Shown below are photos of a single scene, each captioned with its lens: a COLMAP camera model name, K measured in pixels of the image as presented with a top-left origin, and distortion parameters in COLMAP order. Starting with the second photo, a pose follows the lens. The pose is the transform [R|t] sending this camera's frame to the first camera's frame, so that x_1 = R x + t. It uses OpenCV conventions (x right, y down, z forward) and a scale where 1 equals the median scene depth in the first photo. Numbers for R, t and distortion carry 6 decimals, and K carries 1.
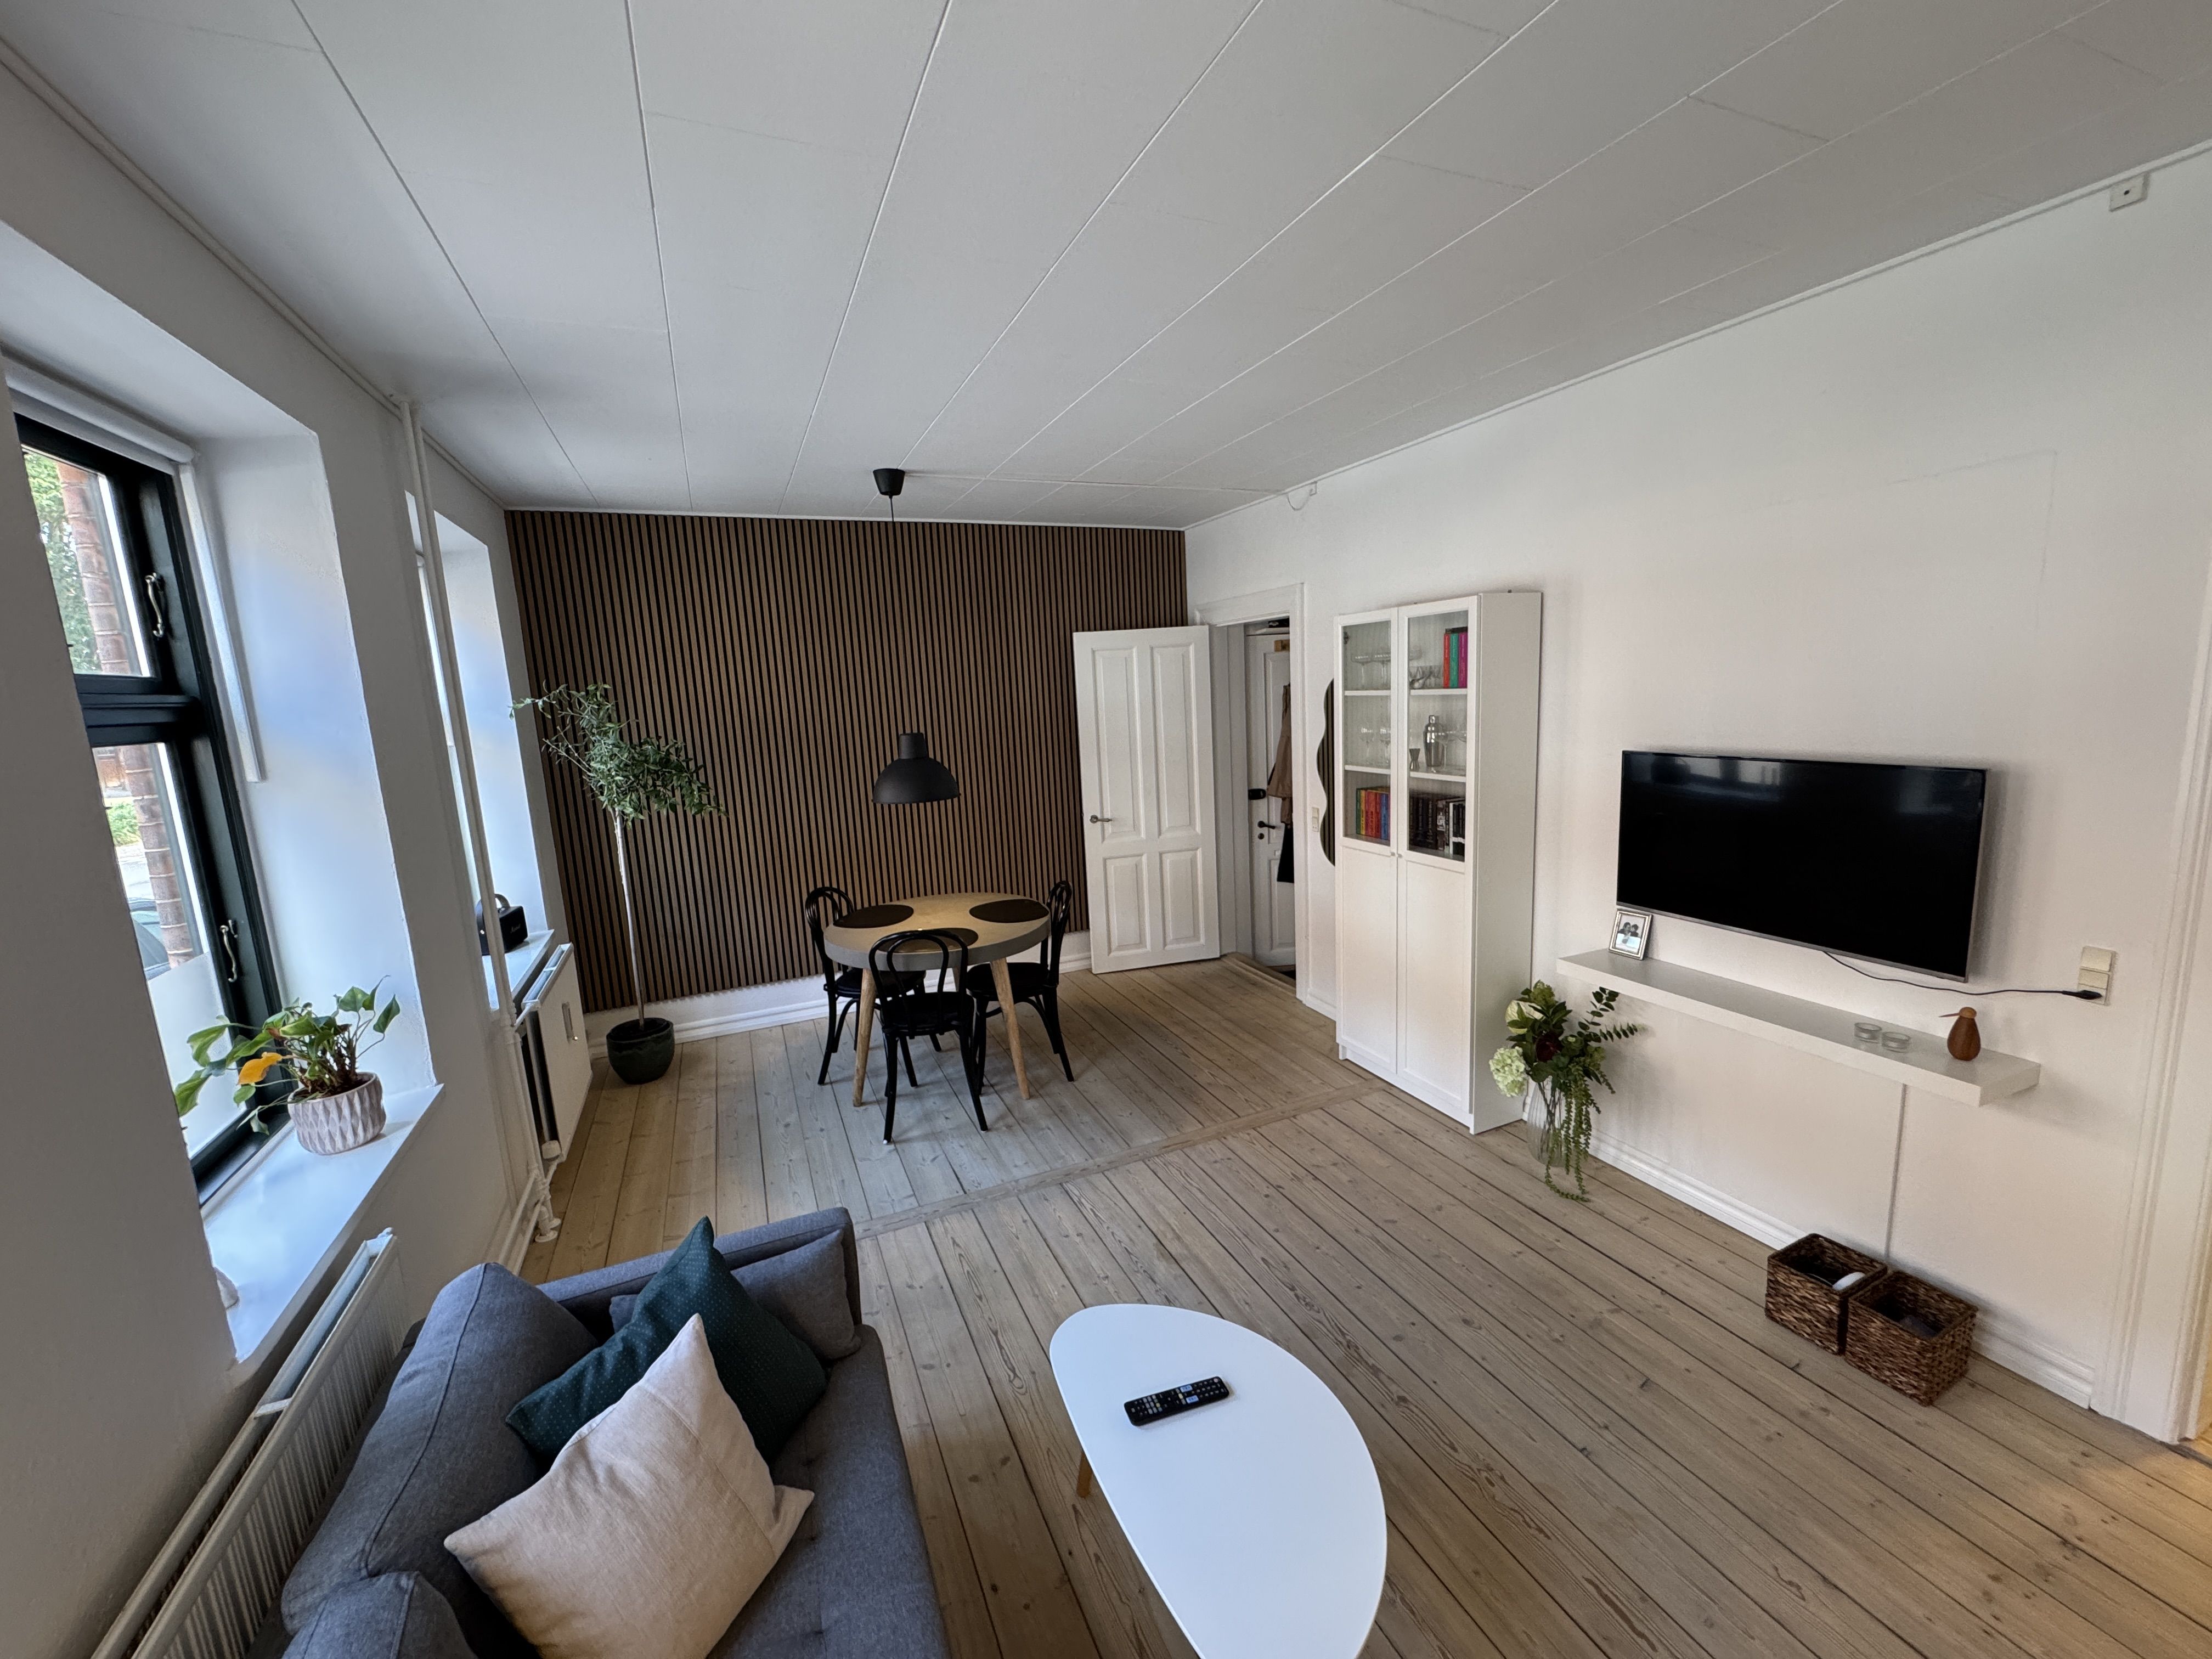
lens RADIAL K [[877.9, 0, 1106.0], [0, 877.9, 829.5], [0, 0, 1]] dist [0.001262, 0.000099]
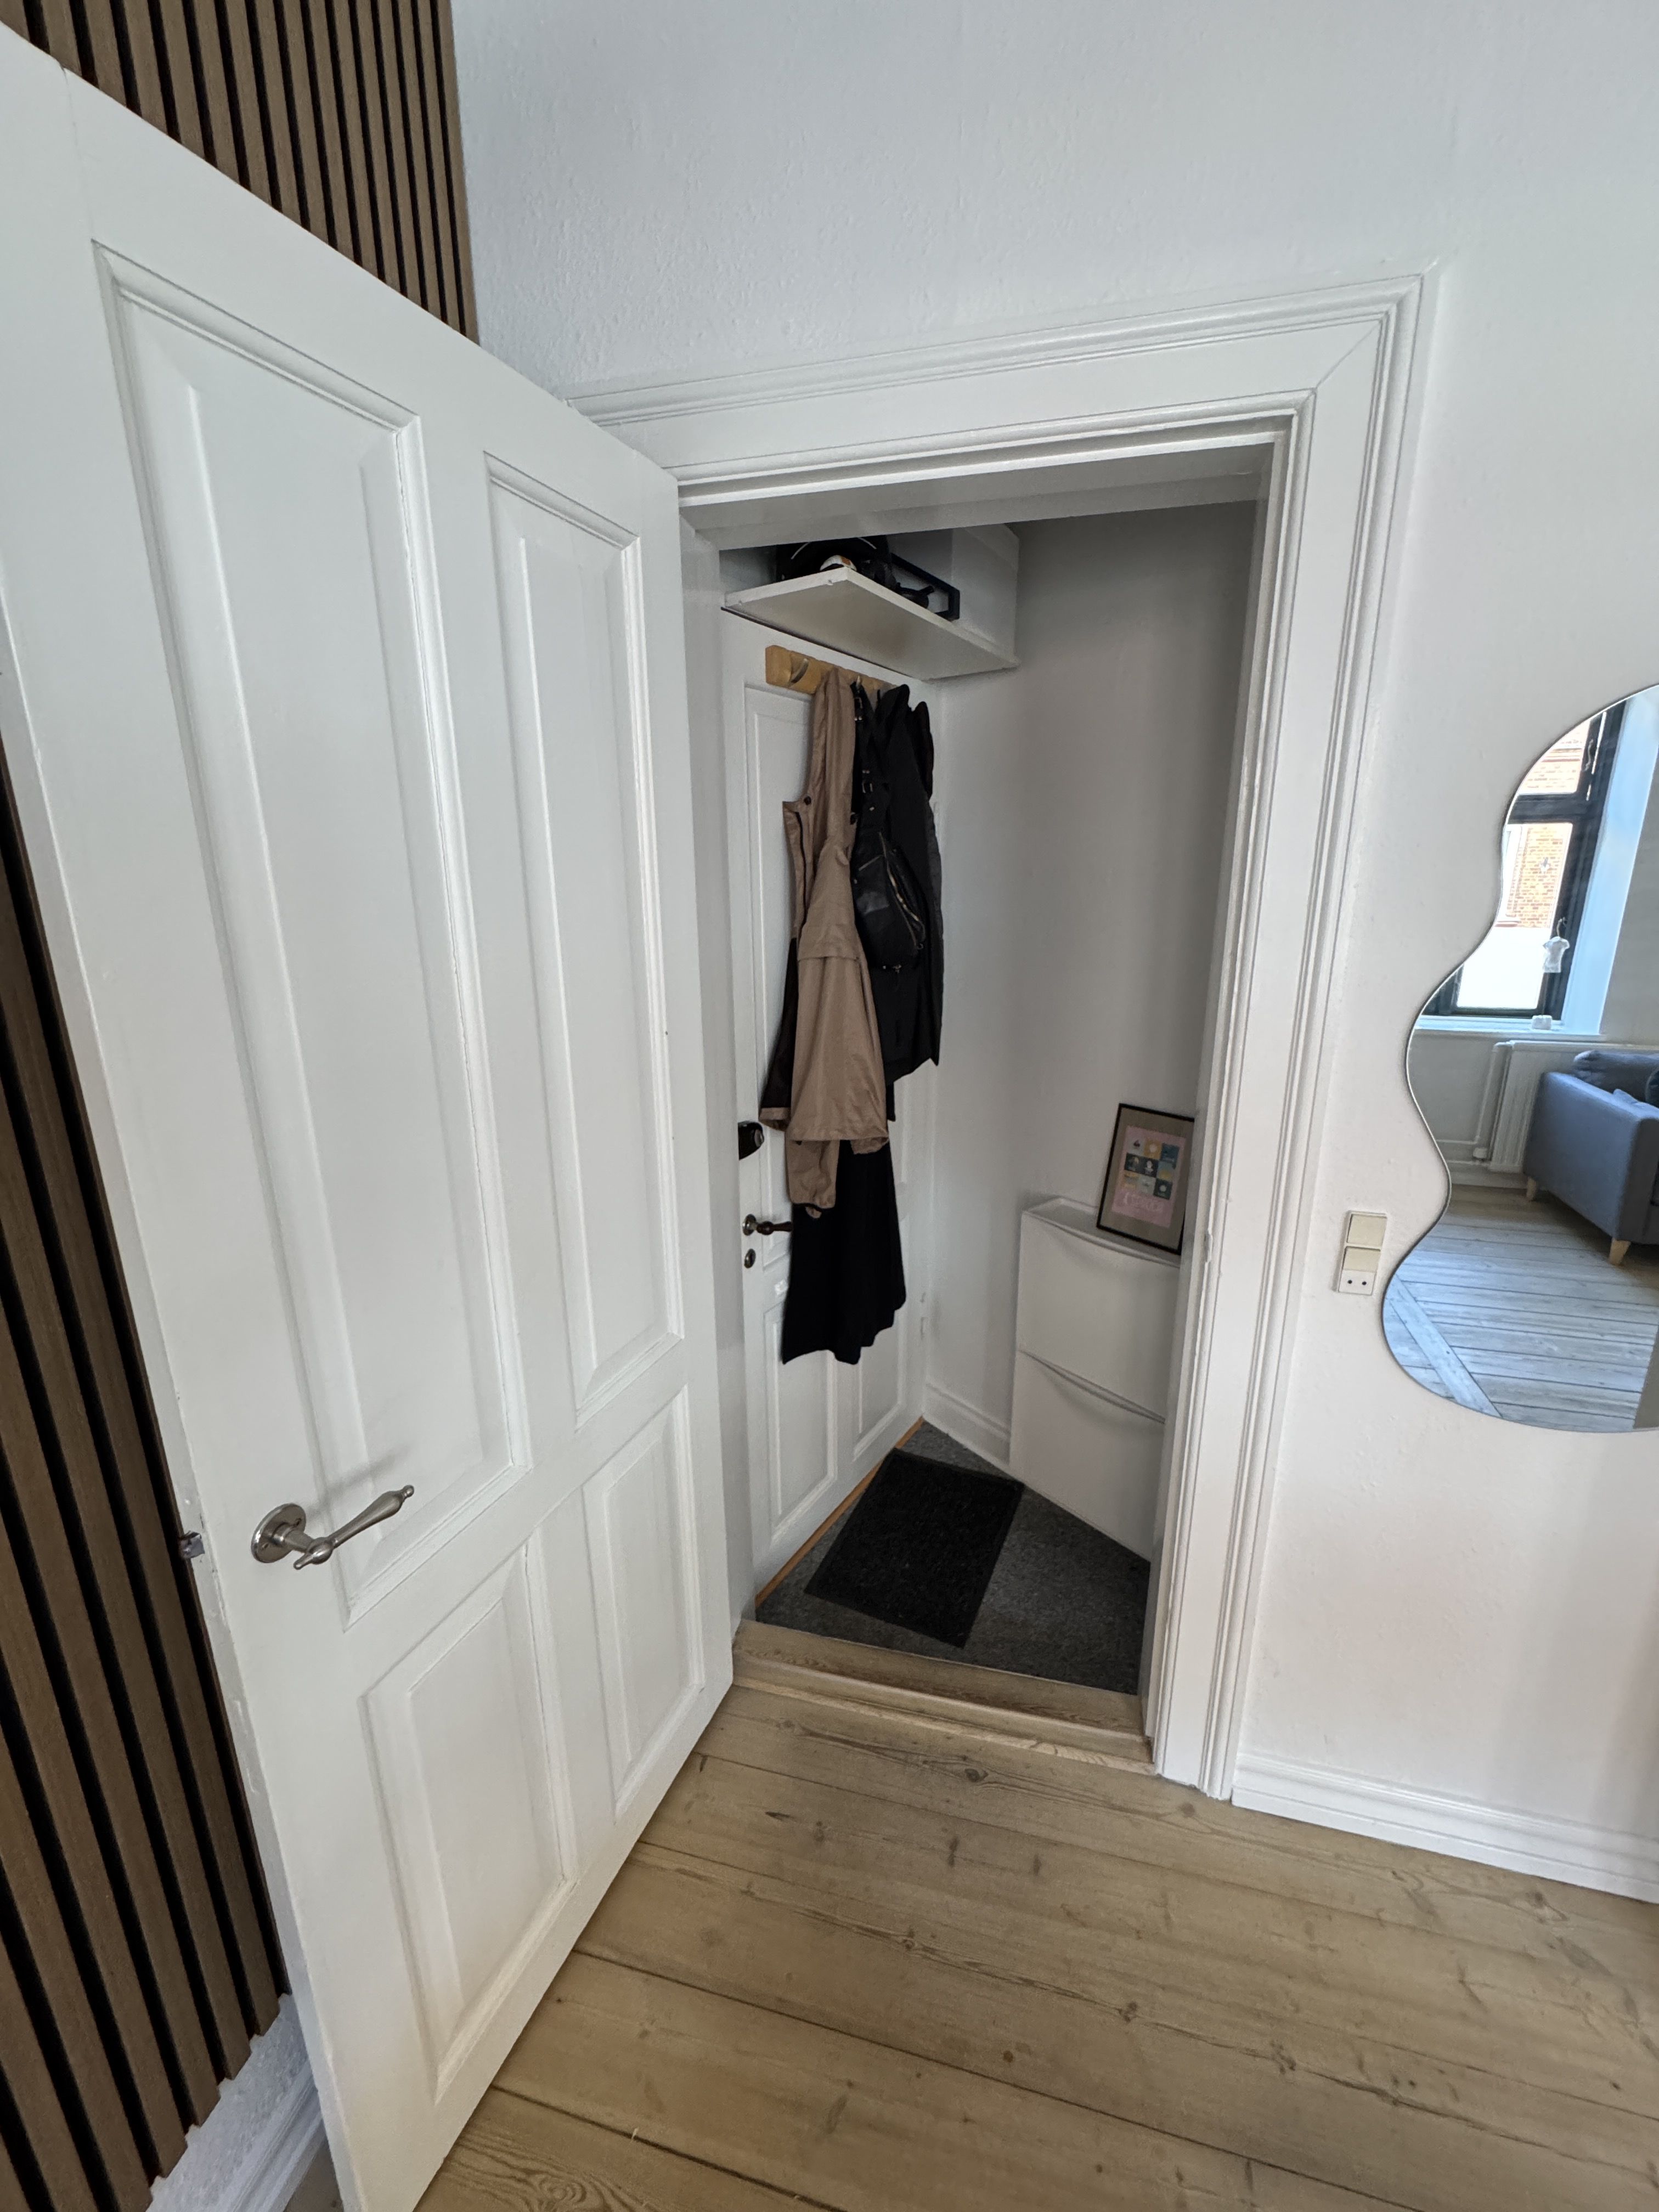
lens RADIAL K [[877.9, 0, 829.5], [0, 877.9, 1106.0], [0, 0, 1]] dist [0.001262, 0.000099]
pose [[0.603444, -0.160404, 0.781105, -0.063928], [0.102373, 0.987037, 0.123604, -0.095858], [-0.790806, 0.005376, 0.612043, 0.828320]]
